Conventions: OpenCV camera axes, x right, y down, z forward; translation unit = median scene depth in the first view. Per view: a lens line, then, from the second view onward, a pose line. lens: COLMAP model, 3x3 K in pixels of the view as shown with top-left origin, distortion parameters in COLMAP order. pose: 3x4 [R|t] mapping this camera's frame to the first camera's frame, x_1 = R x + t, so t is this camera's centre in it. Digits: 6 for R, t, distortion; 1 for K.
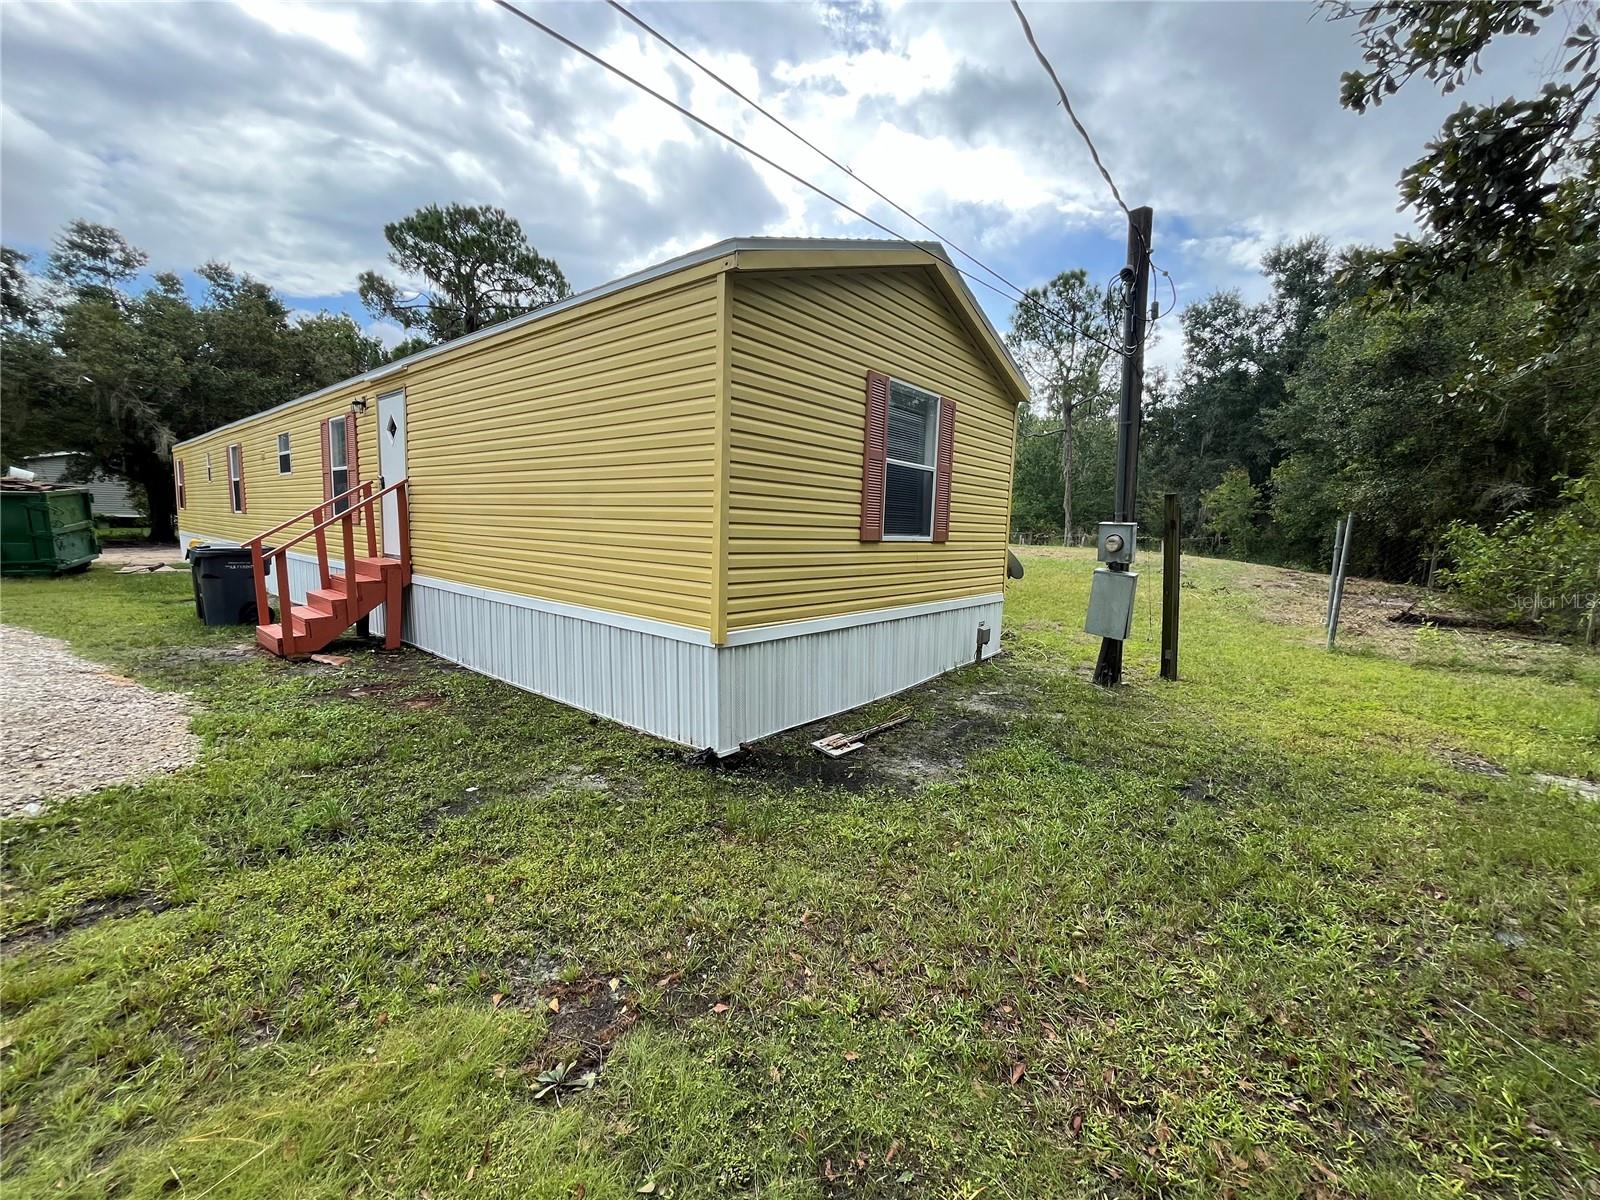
lens RADIAL K [[646.1, 0, 805.4], [0, 646.1, 600.8], [0, 0, 1]] dist [-0.002534, -0.000336]
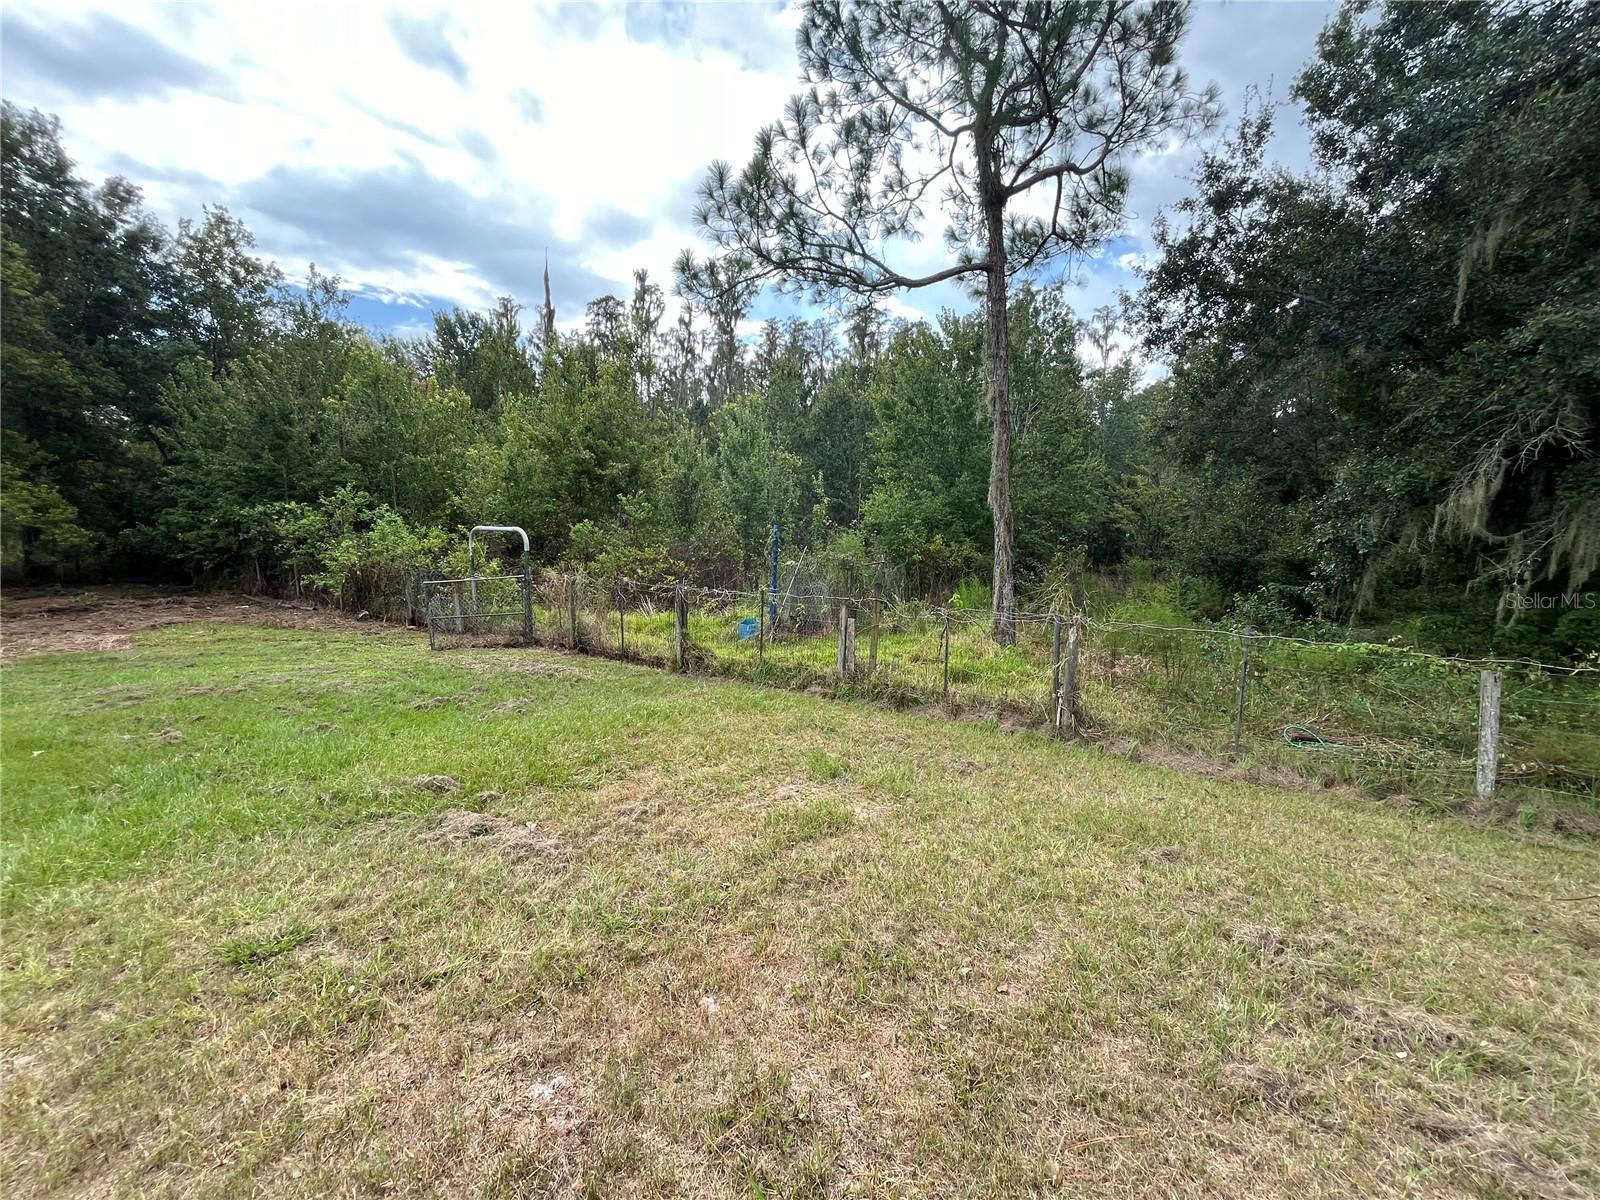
lens RADIAL K [[646.1, 0, 800.3], [0, 646.1, 595.3], [0, 0, 1]] dist [-0.002534, -0.000336]
pose [[0.994778, -0.029290, 0.097772, 0.230717], [0.030233, 0.999509, -0.008172, -0.083602], [-0.097484, 0.011086, 0.995175, 0.581717]]
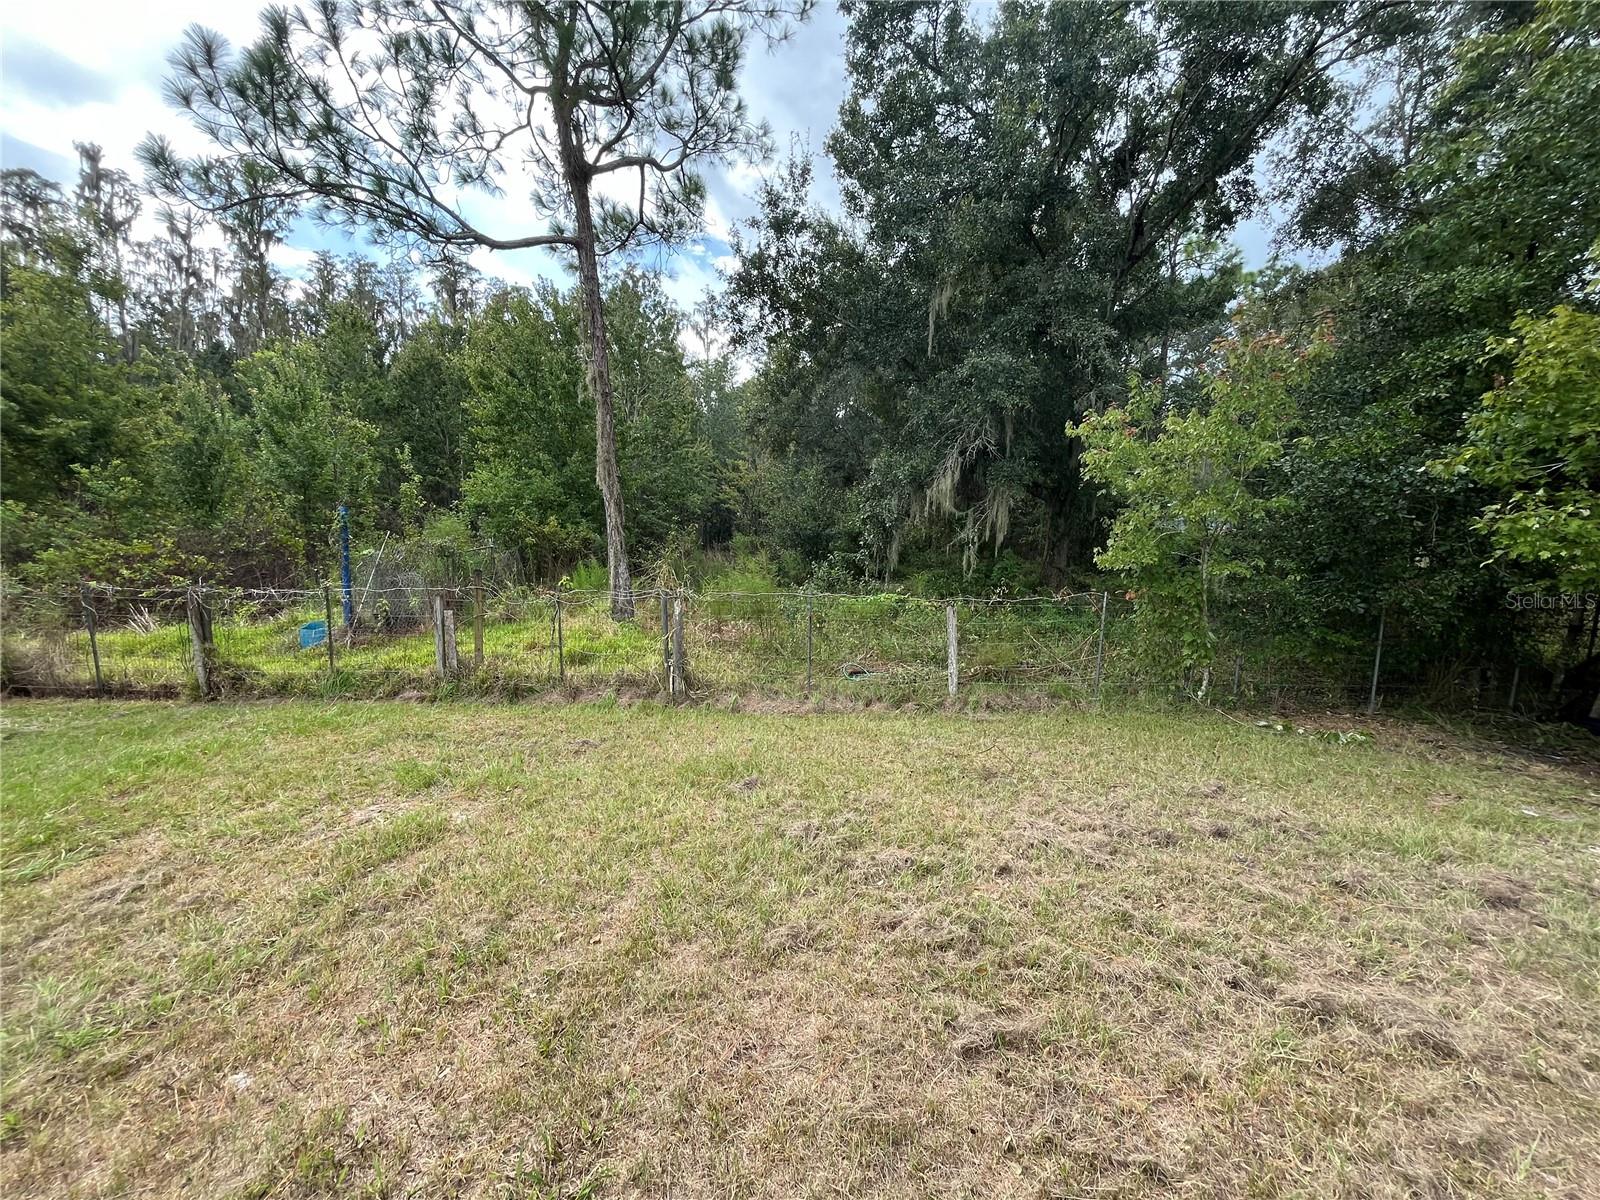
lens RADIAL K [[646.1, 0, 799.8], [0, 646.1, 596.0], [0, 0, 1]] dist [-0.002534, -0.000336]
pose [[0.789840, -0.107096, 0.603890, 0.235230], [0.091649, 0.994190, 0.056443, -0.082692], [-0.606426, 0.010765, 0.795067, 0.576160]]
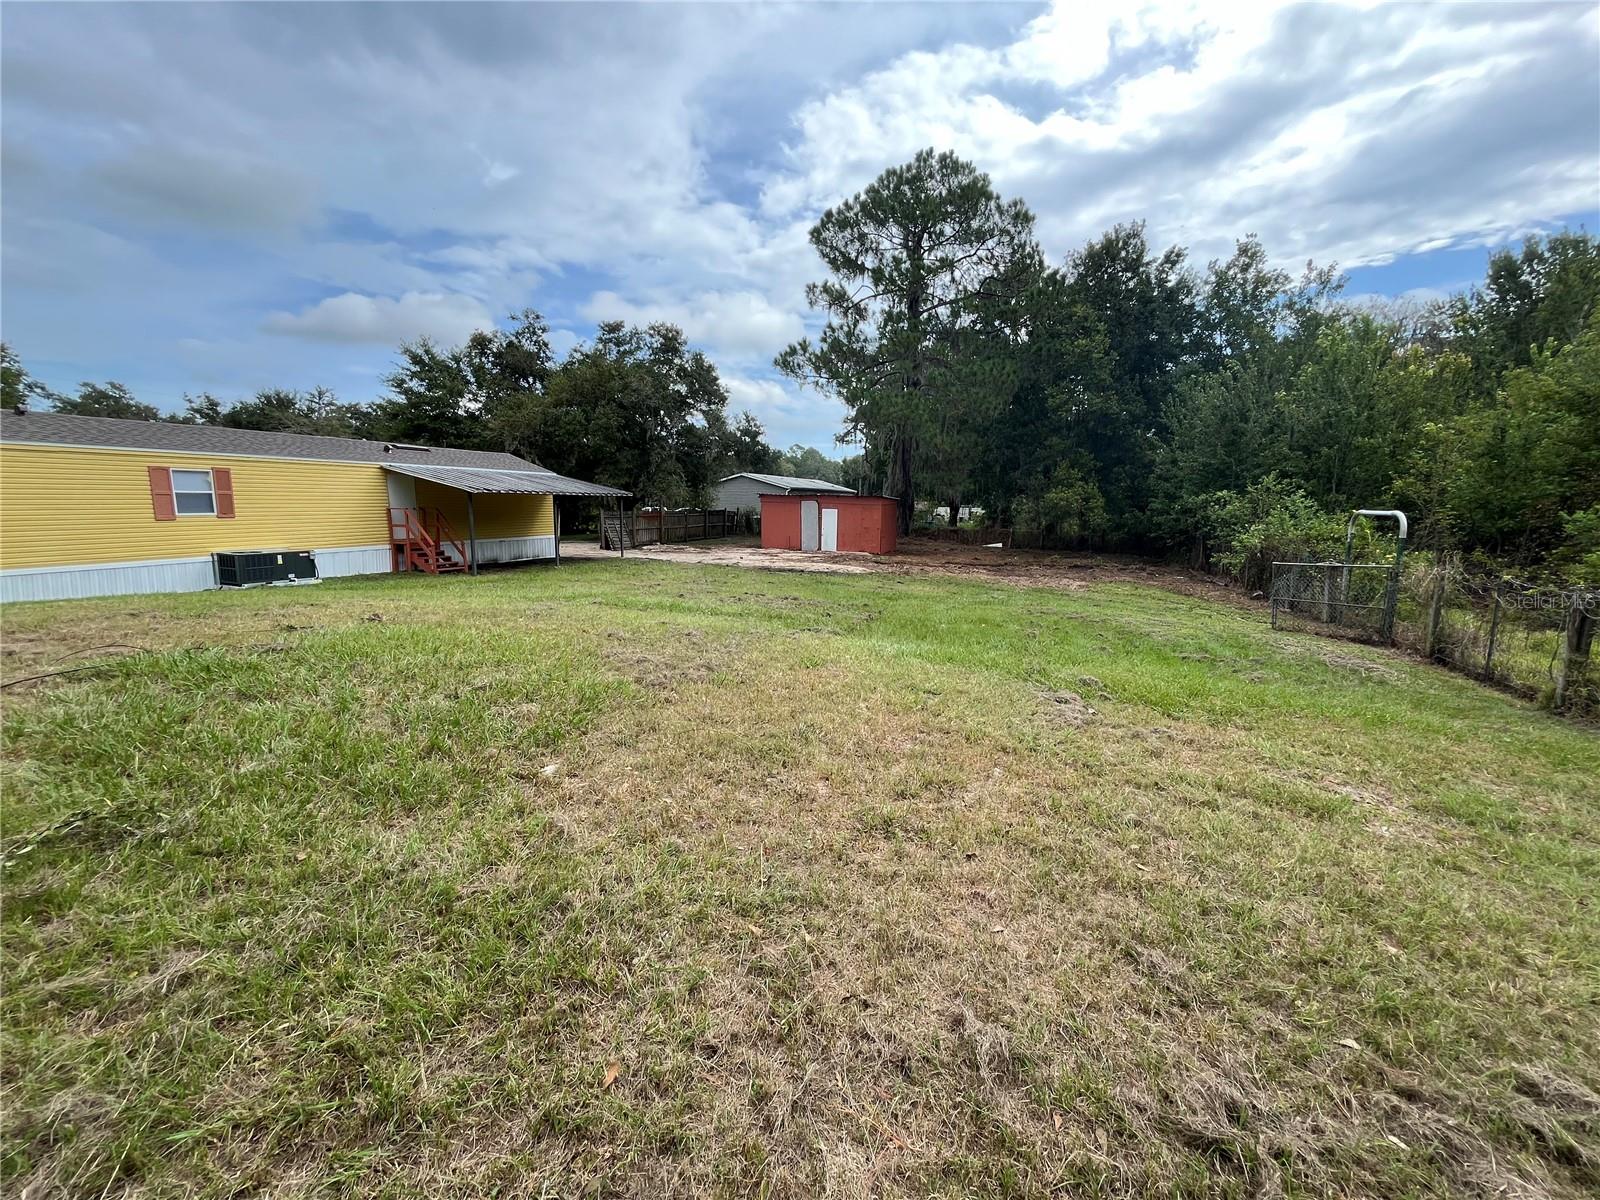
lens RADIAL K [[646.1, 0, 800.0], [0, 646.1, 600.4], [0, 0, 1]] dist [-0.002534, -0.000336]
pose [[0.323321, 0.117072, -0.939020, 0.310164], [-0.122258, 0.989169, 0.081229, -0.076162], [0.938358, 0.088539, 0.334132, 0.579140]]
